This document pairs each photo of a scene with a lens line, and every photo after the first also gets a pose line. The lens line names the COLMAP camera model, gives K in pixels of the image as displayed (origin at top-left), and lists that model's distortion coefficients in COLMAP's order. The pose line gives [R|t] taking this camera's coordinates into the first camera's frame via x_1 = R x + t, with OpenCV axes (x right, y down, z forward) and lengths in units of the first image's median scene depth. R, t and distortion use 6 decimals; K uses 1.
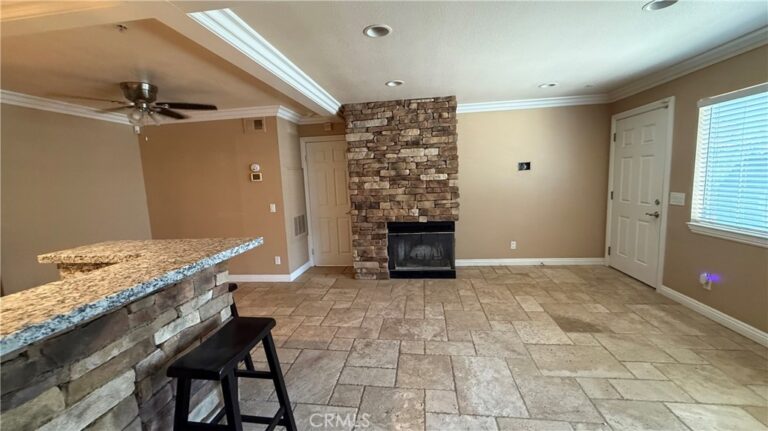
lens RADIAL K [[306.9, 0, 381.8], [0, 306.9, 214.2], [0, 0, 1]] dist [-0.000250, -0.000036]
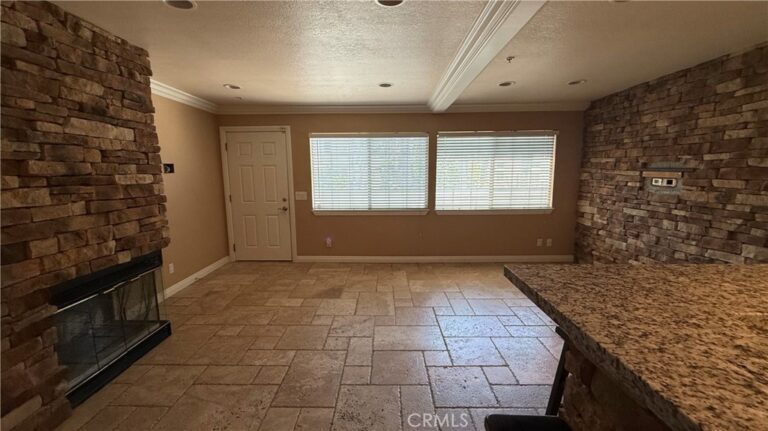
lens RADIAL K [[306.9, 0, 381.8], [0, 306.9, 214.2], [0, 0, 1]] dist [-0.000250, -0.000036]
pose [[-0.118237, -0.095466, 0.988386, -0.457201], [0.131856, 0.985044, 0.110917, -0.059734], [-0.984192, 0.143439, -0.103881, 0.616861]]
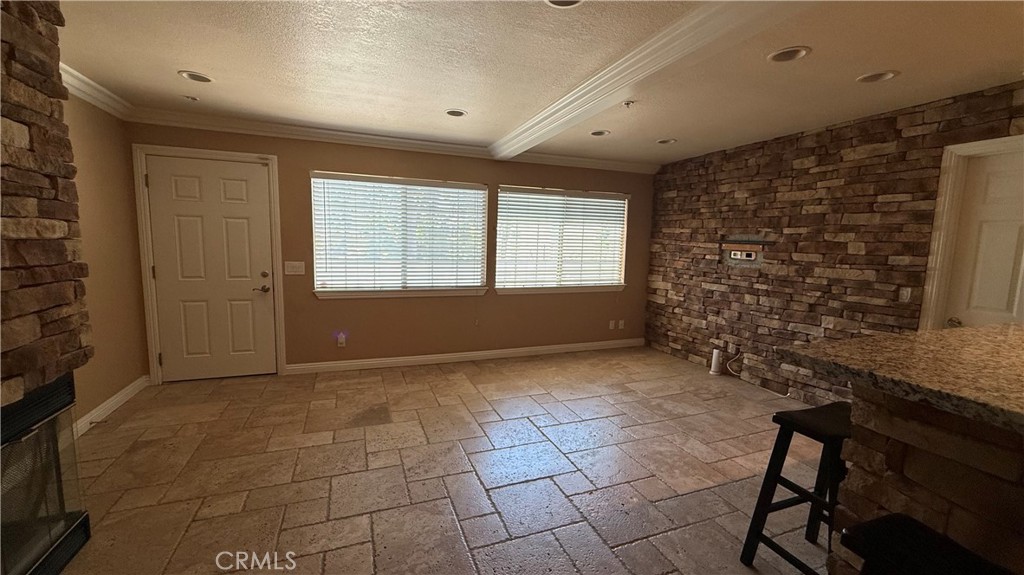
lens RADIAL K [[409.2, 0, 509.1], [0, 409.2, 285.8], [0, 0, 1]] dist [-0.000250, -0.000036]
pose [[-0.479493, -0.067313, 0.874960, -0.364225], [0.100752, 0.986238, 0.131088, -0.075270], [-0.871743, 0.151009, -0.466112, 0.806844]]
